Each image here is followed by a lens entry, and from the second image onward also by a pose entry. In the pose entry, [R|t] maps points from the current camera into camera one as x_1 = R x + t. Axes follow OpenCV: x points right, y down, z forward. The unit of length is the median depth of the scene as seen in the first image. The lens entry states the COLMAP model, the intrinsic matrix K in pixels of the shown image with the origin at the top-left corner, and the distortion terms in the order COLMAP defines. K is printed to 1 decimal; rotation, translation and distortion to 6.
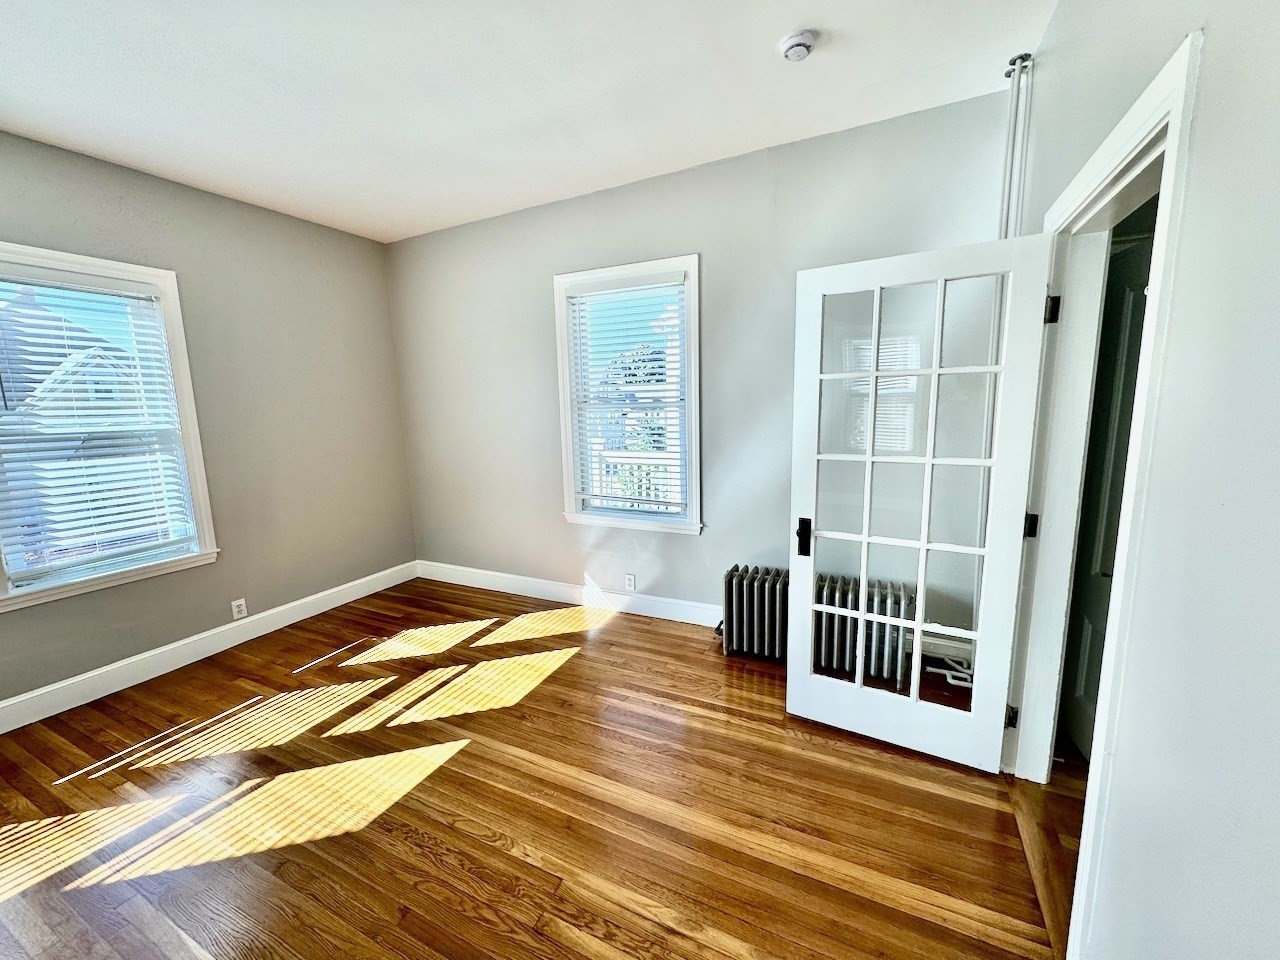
lens RADIAL K [[509.8, 0, 641.6], [0, 509.8, 478.2], [0, 0, 1]] dist [-0.002900, 0.000184]
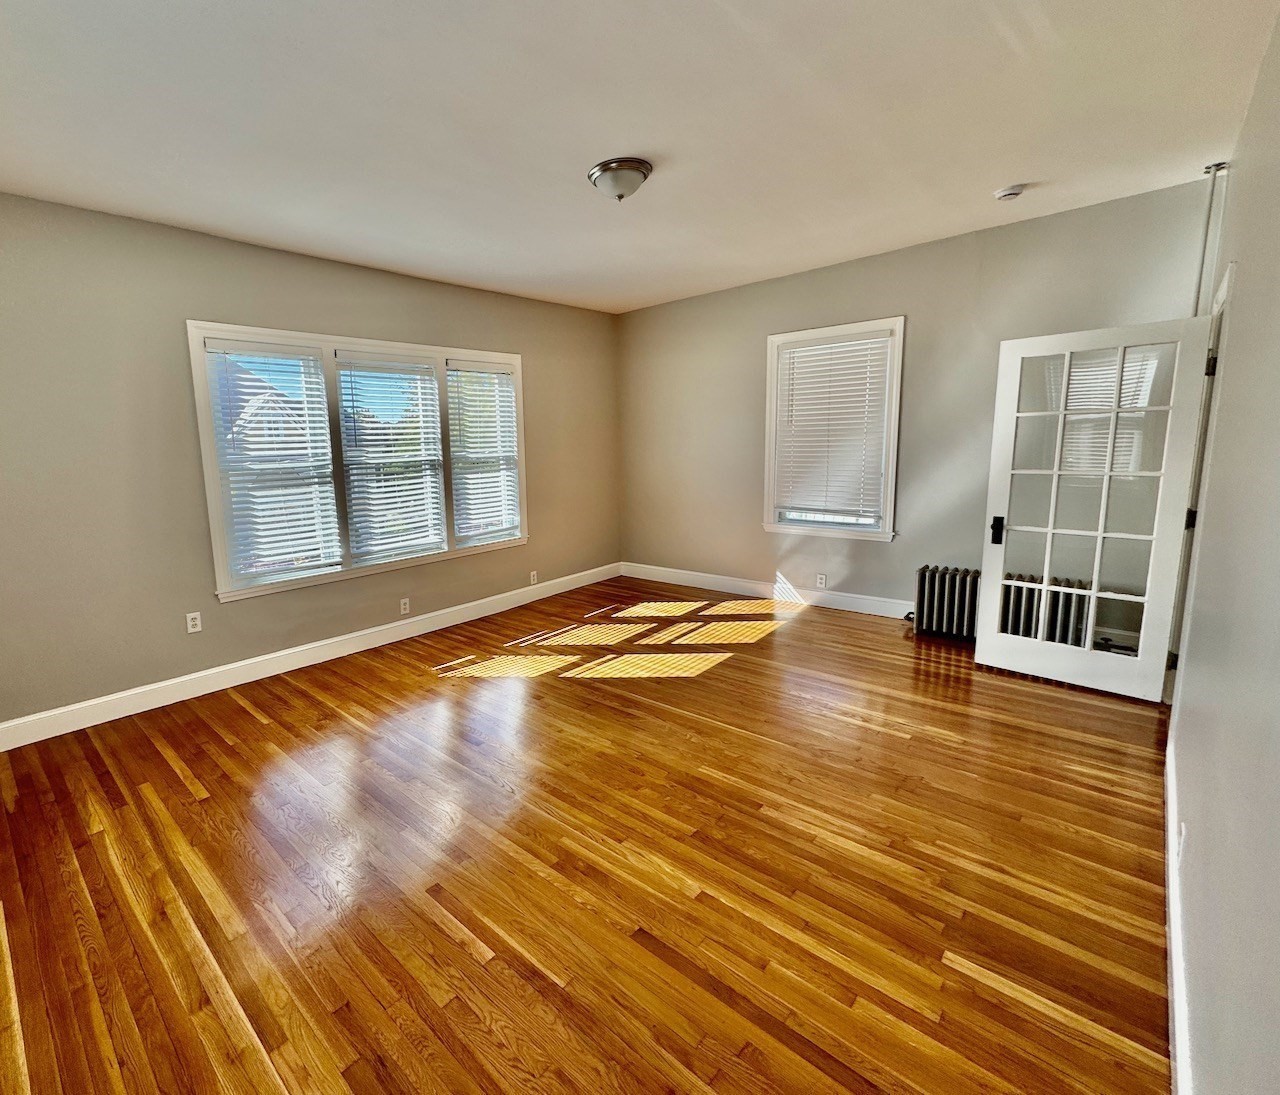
lens RADIAL K [[599.4, 0, 528.8], [0, 599.4, 531.3], [0, 0, 1]] dist [-0.003894, 0.000729]
pose [[0.942328, 0.039553, -0.332344, -0.263889], [-0.035389, 0.999201, 0.018575, 0.103356], [0.332813, -0.005743, 0.942975, -0.741432]]
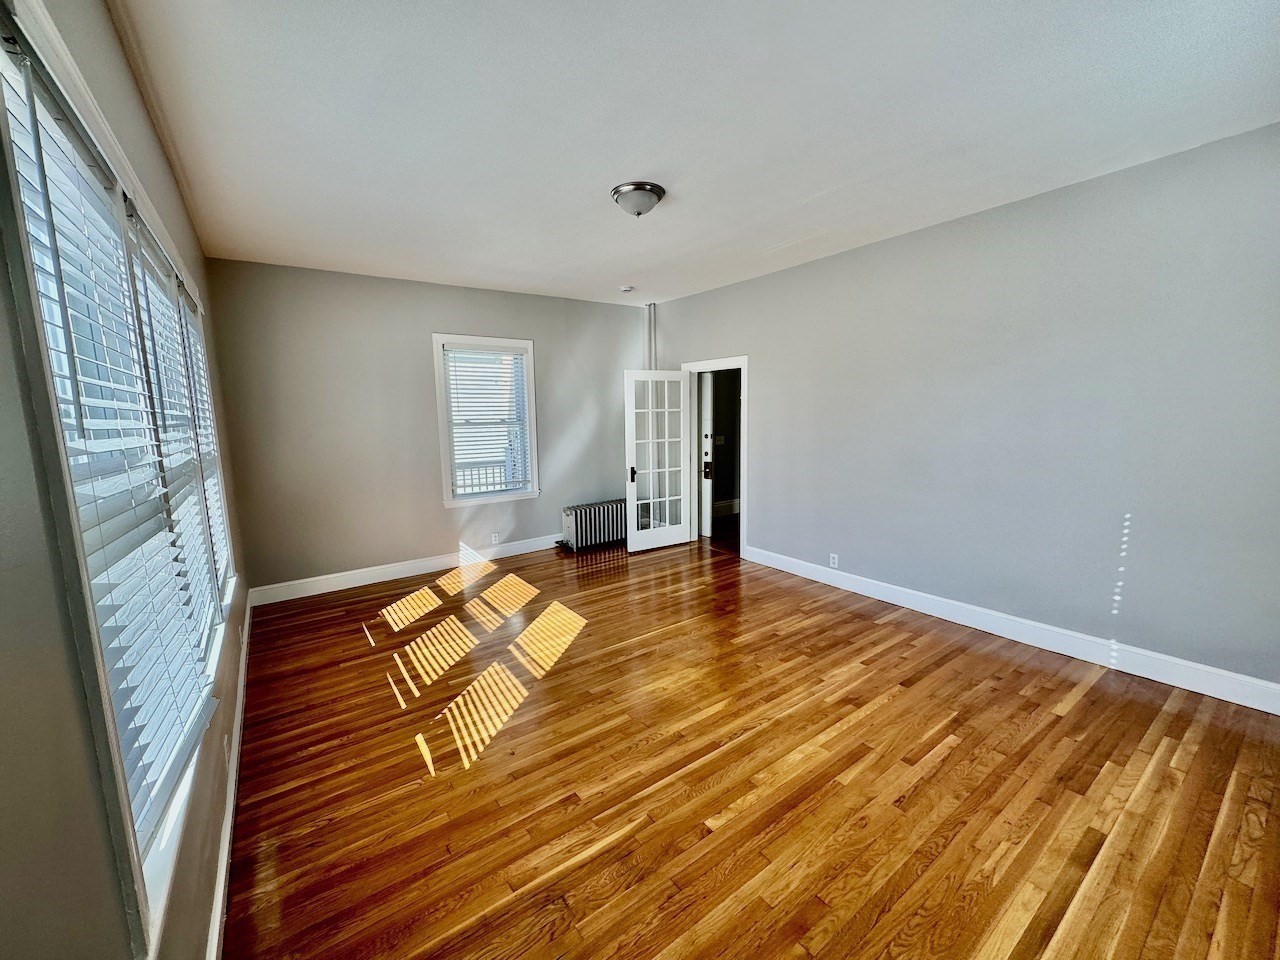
lens RADIAL K [[509.8, 0, 637.1], [0, 509.8, 482.2], [0, 0, 1]] dist [-0.002900, 0.000184]
pose [[0.469117, -0.105639, 0.876795, -1.429502], [0.138851, 0.989295, 0.044902, 0.033946], [-0.872152, 0.100680, 0.478763, -0.156138]]
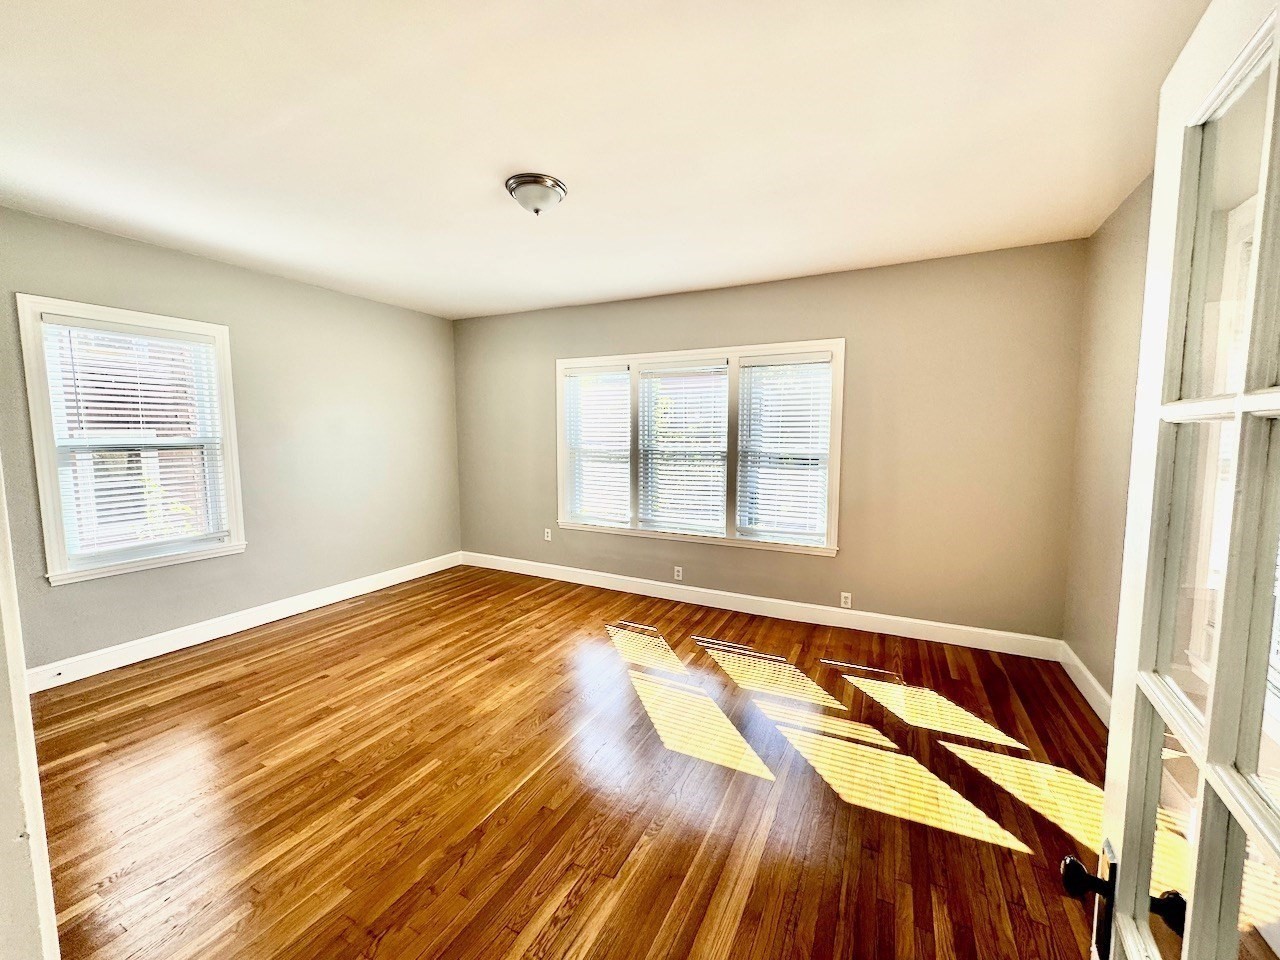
lens RADIAL K [[509.8, 0, 635.3], [0, 509.8, 477.9], [0, 0, 1]] dist [-0.002900, 0.000184]
pose [[-0.015052, 0.107009, -0.994144, 0.473824], [-0.147975, 0.983070, 0.108057, -0.106199], [0.988877, 0.148735, 0.001037, 0.513176]]
